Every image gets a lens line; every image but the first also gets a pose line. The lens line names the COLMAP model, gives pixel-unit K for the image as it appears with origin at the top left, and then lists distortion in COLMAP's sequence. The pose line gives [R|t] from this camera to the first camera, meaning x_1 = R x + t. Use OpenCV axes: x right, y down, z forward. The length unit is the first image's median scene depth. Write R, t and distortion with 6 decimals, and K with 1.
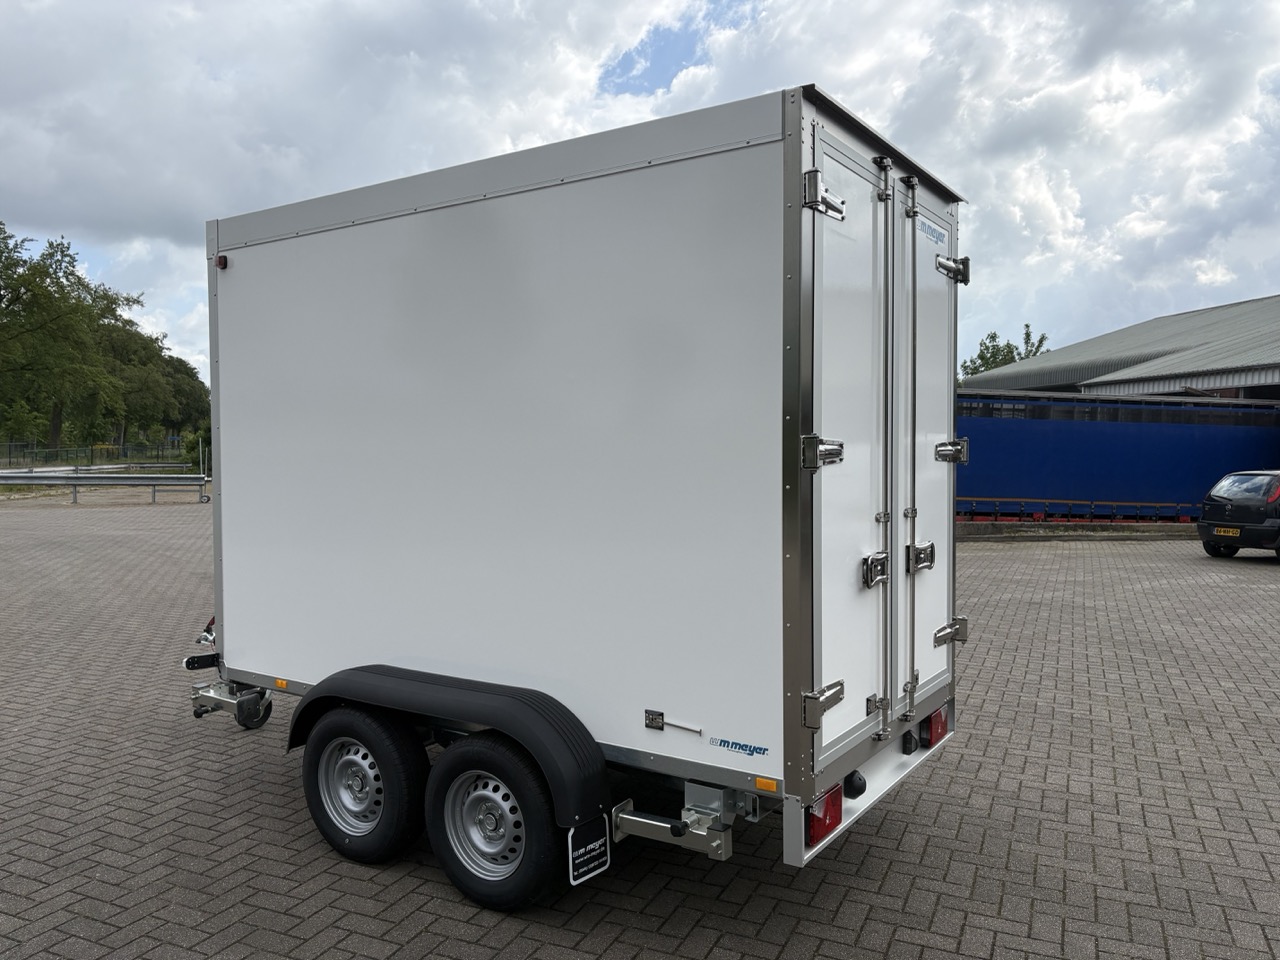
lens RADIAL K [[965.9, 0, 643.2], [0, 965.9, 489.5], [0, 0, 1]] dist [0.046907, -0.047243]
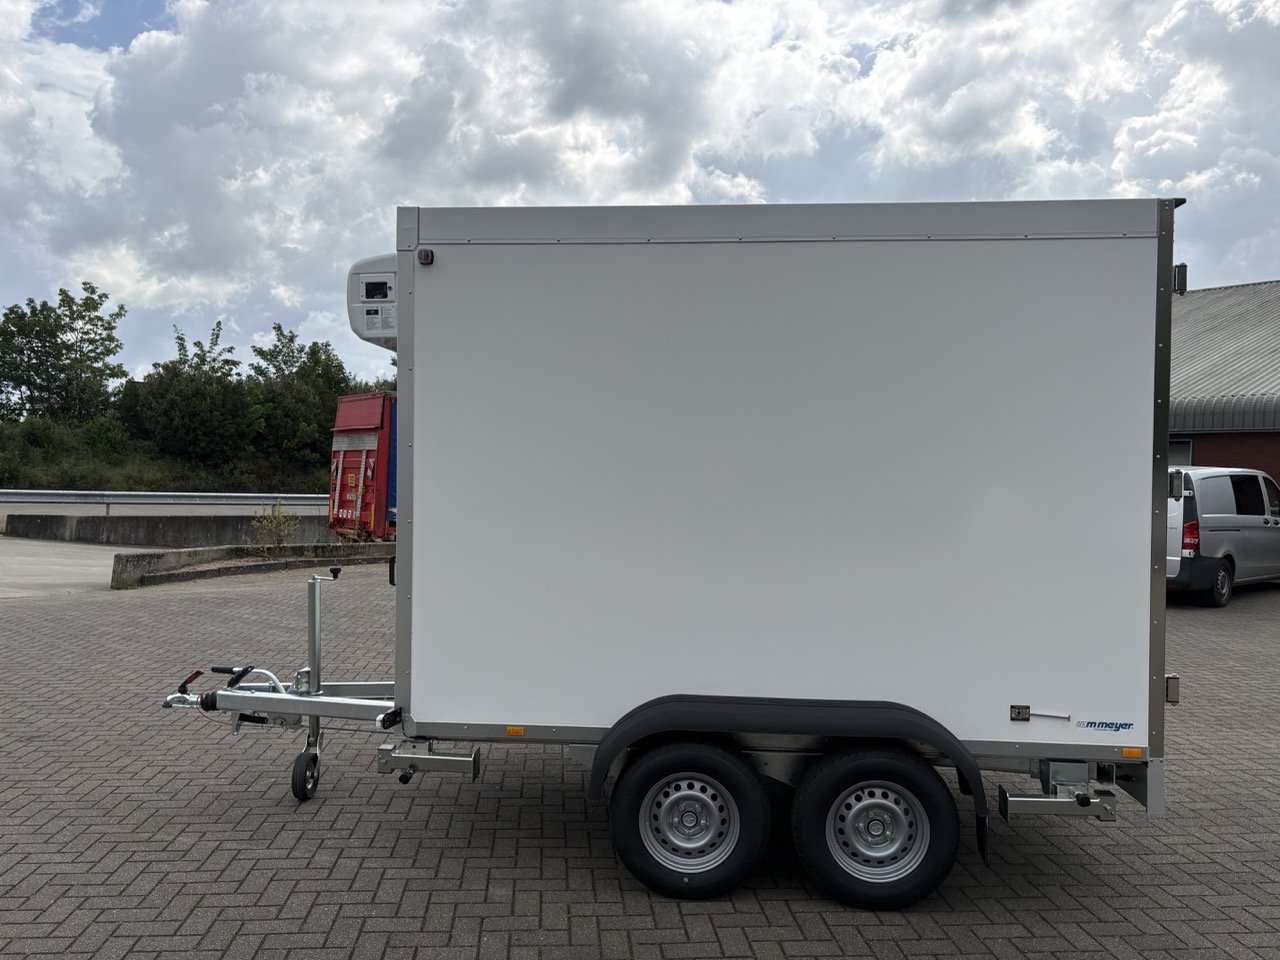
lens RADIAL K [[965.9, 0, 655.9], [0, 965.9, 500.7], [0, 0, 1]] dist [0.046907, -0.047243]
pose [[0.869014, -0.003391, 0.494777, -0.895007], [0.003810, 0.999993, 0.000162, -0.016634], [-0.494774, 0.001745, 0.869020, 0.196727]]
